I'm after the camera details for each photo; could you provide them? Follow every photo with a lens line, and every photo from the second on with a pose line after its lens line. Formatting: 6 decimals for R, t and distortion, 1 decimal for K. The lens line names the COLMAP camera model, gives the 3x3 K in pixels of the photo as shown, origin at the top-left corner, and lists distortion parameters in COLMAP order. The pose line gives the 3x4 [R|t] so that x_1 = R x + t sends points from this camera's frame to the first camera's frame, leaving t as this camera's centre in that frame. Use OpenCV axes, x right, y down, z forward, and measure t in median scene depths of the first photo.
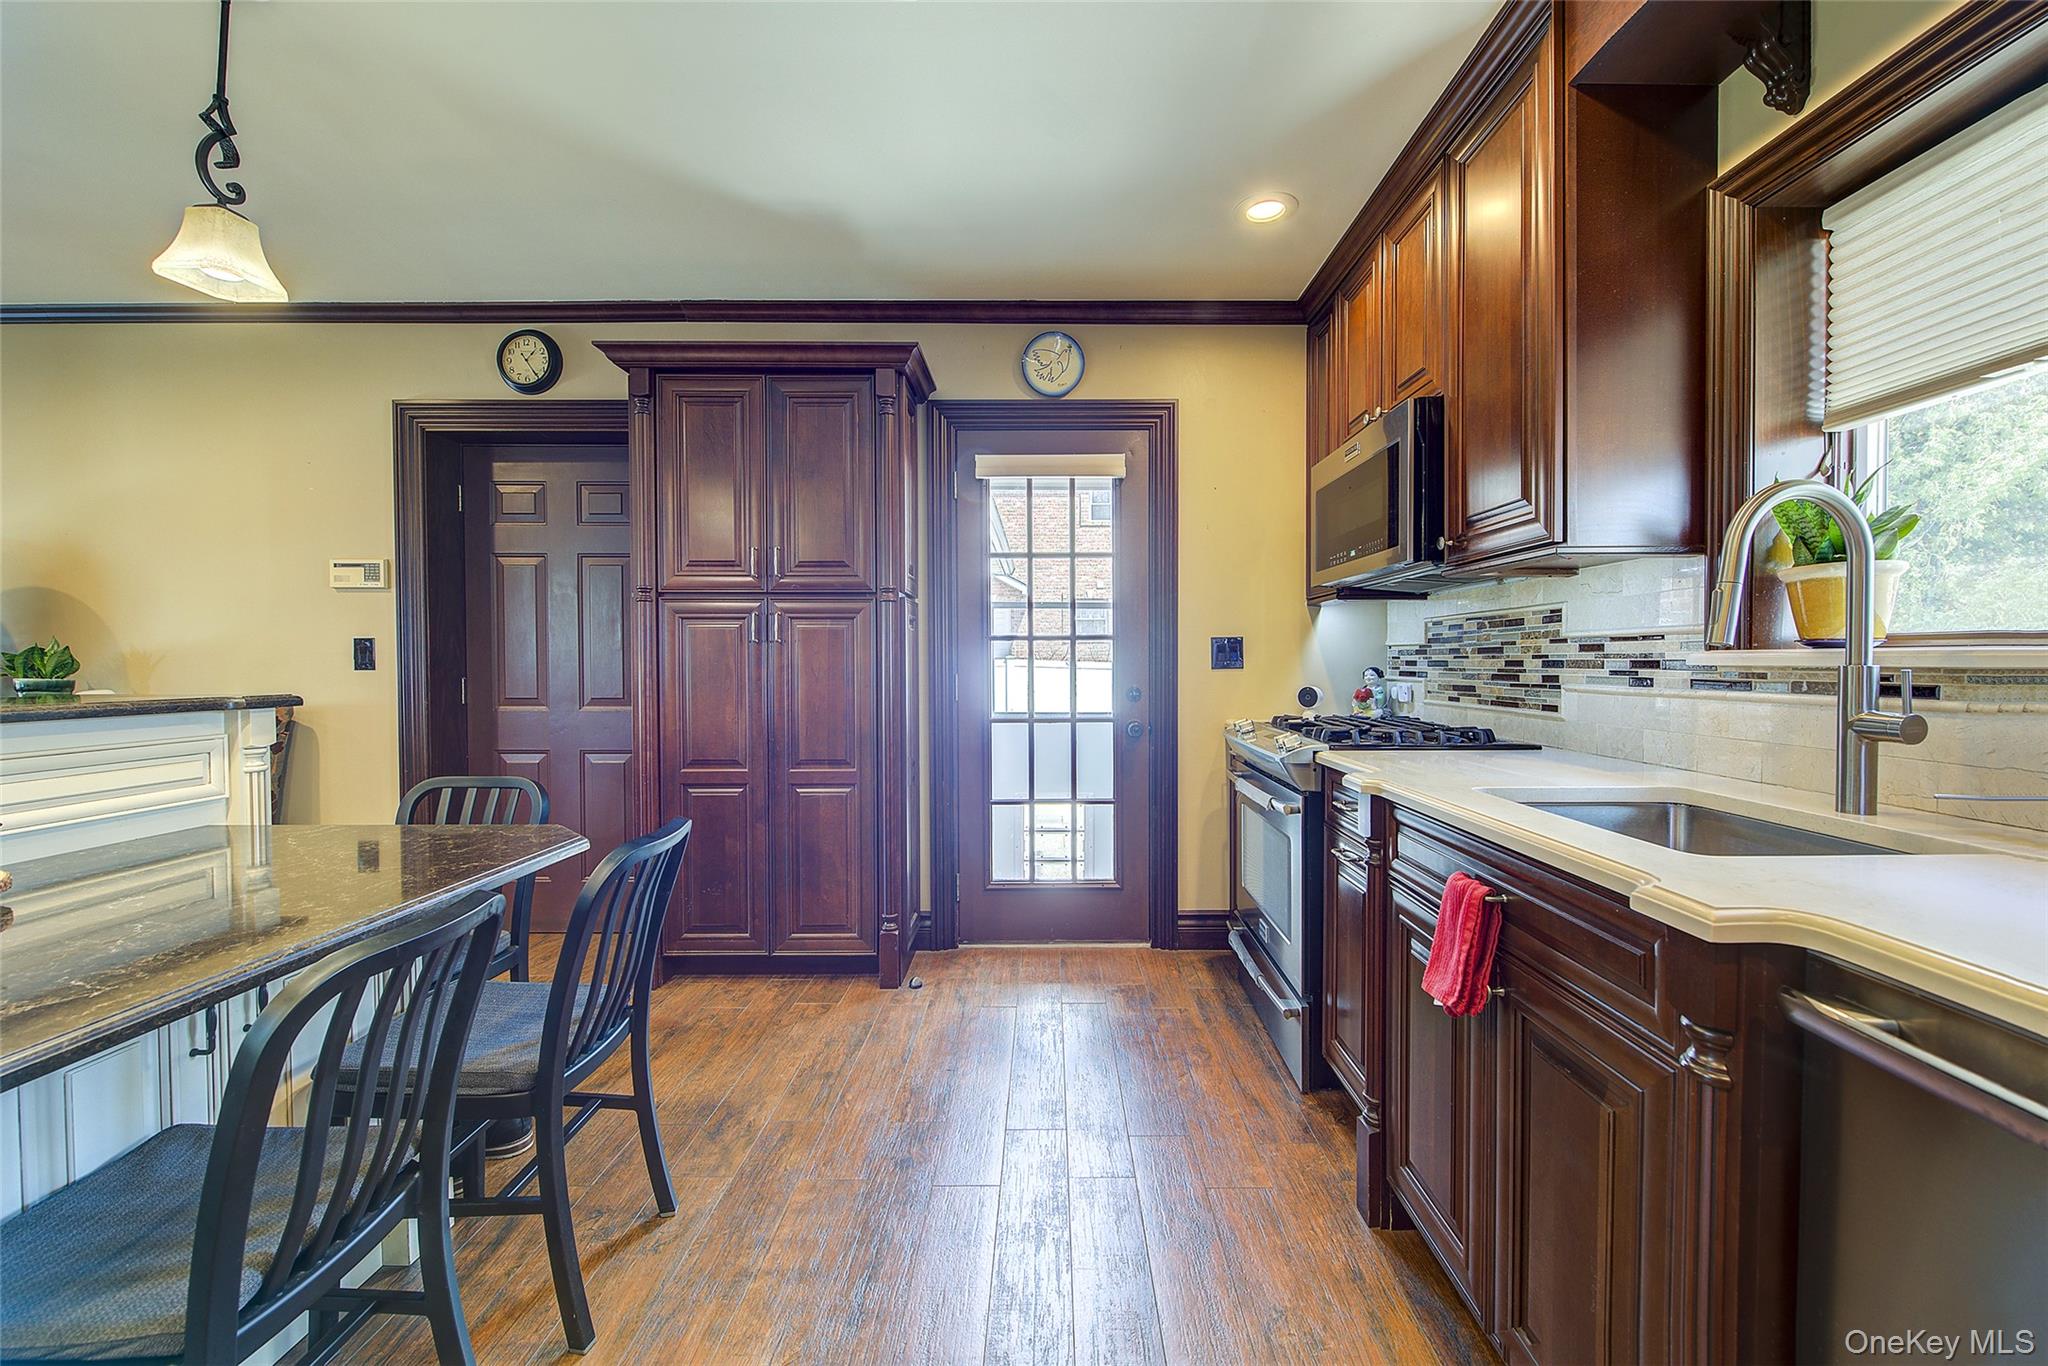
lens RADIAL K [[809.1, 0, 1024.4], [0, 809.1, 679.2], [0, 0, 1]] dist [-0.003101, -0.001799]
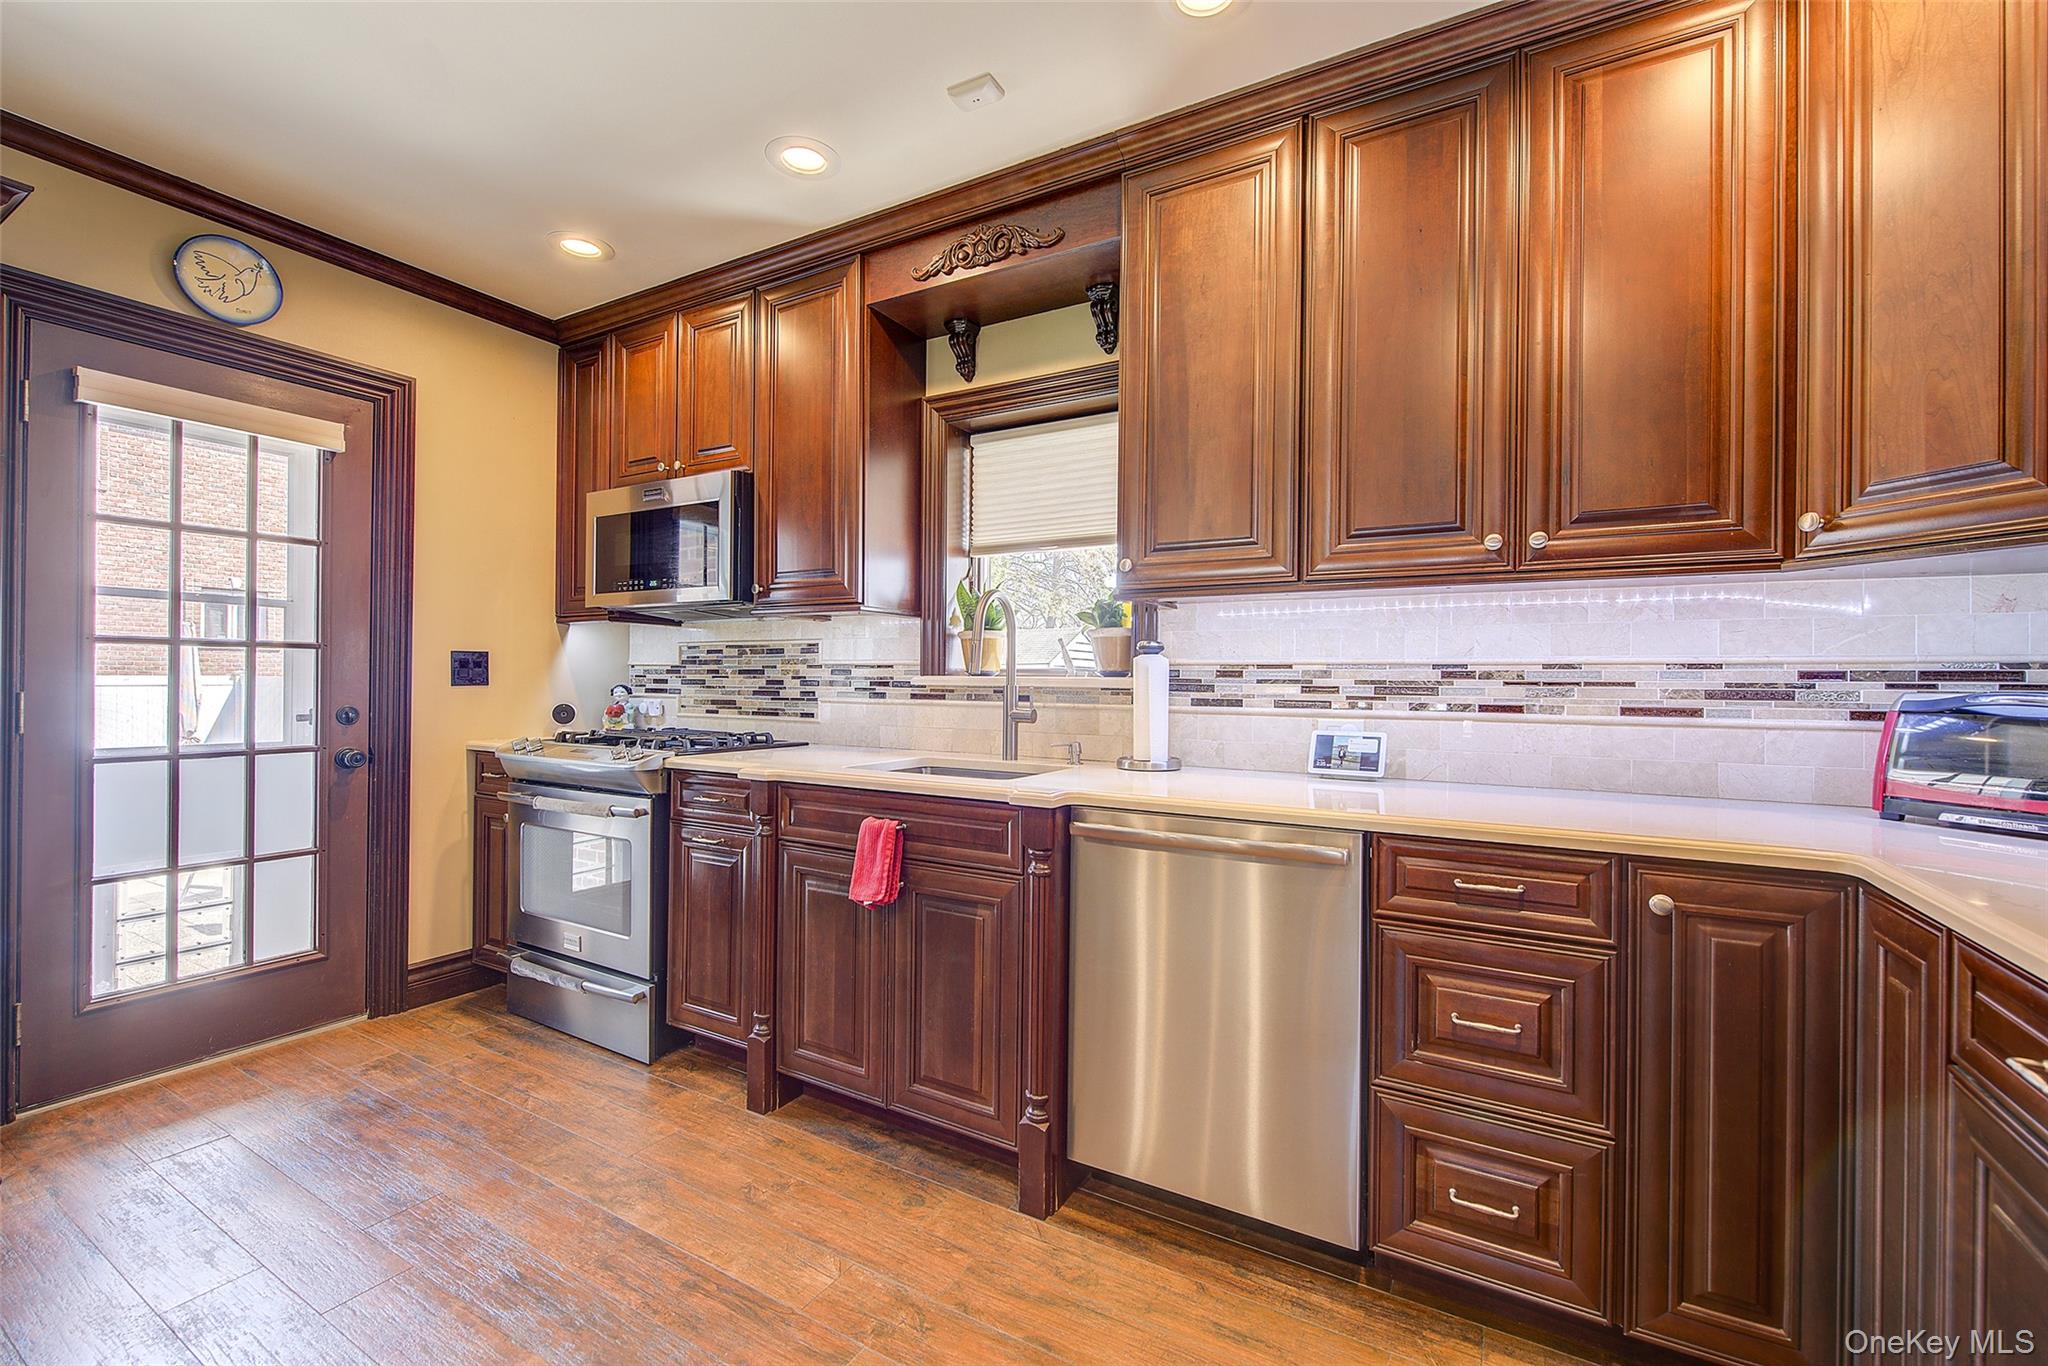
lens RADIAL K [[870.2, 0, 1019.7], [0, 870.2, 686.0], [0, 0, 1]] dist [-0.013138, 0.000089]
pose [[0.495902, 0.003379, 0.868372, -0.364189], [0.008342, 0.999928, -0.008655, 0.001678], [-0.868338, 0.011536, 0.495838, -0.037291]]
